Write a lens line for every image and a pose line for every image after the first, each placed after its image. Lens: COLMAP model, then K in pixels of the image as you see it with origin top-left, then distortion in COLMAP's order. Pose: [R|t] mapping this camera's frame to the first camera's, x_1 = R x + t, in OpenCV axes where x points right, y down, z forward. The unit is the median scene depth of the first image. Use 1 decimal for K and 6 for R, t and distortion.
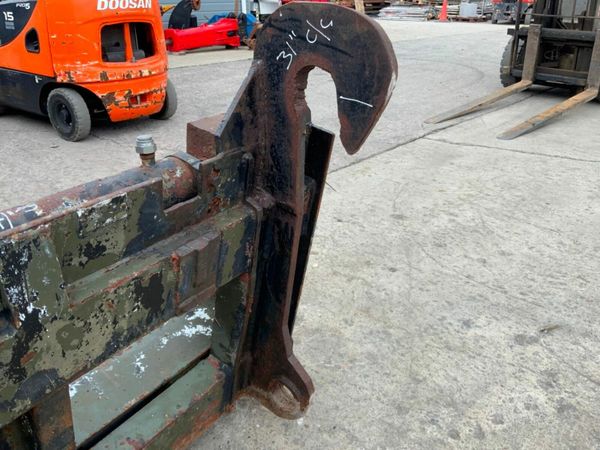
lens RADIAL K [[499.3, 0, 299.4], [0, 499.3, 225.0], [0, 0, 1]] dist [0.050639, -0.097980]
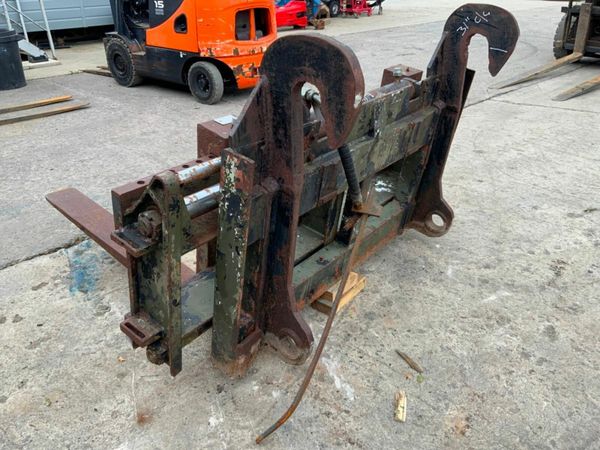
lens RADIAL K [[499.3, 0, 300.2], [0, 499.3, 228.3], [0, 0, 1]] dist [0.050639, -0.097980]
pose [[0.997427, 0.011219, -0.070799, -0.132826], [-0.008282, 0.999099, 0.041634, 0.099679], [0.071203, -0.040941, 0.996621, -0.283488]]
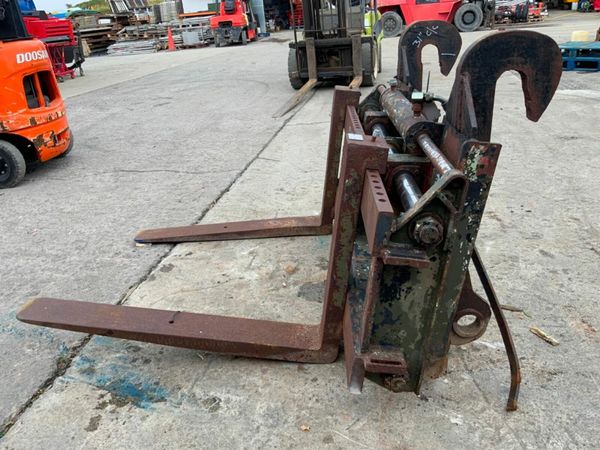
lens RADIAL K [[499.3, 0, 302.0], [0, 499.3, 228.5], [0, 0, 1]] dist [0.050639, -0.097980]
pose [[0.838585, -0.281880, 0.466175, -0.481144], [0.303975, 0.952239, 0.028978, 0.074991], [-0.452079, 0.117405, 0.884218, -0.211663]]
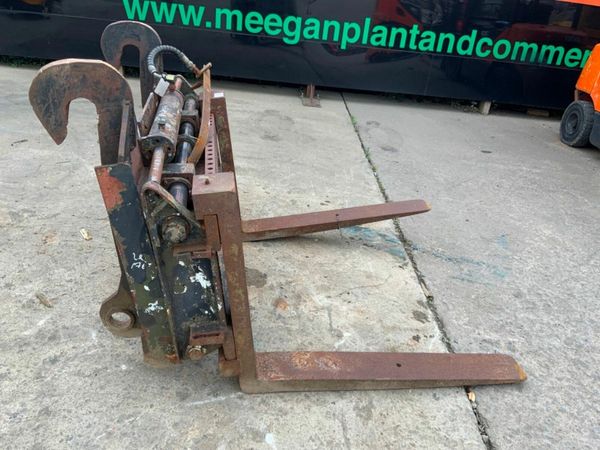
lens RADIAL K [[499.3, 0, 296.4], [0, 499.3, 224.9], [0, 0, 1]] dist [0.050639, -0.097980]
pose [[-0.725908, 0.229858, -0.648246, 0.167811], [-0.390877, 0.637637, 0.663802, -0.340892], [0.565926, 0.735244, -0.373020, 0.560412]]
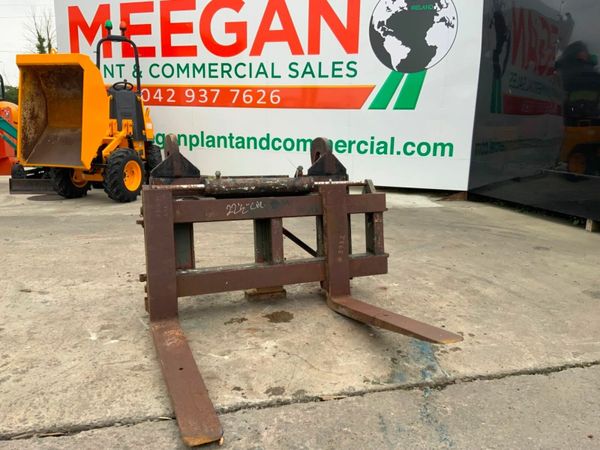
lens RADIAL K [[499.3, 0, 301.6], [0, 499.3, 224.3], [0, 0, 1]] dist [0.050639, -0.097980]
pose [[-0.843396, -0.144855, 0.517397, -0.640075], [0.197343, 0.812150, 0.549061, -0.400545], [-0.499738, 0.565180, -0.656378, 0.766597]]
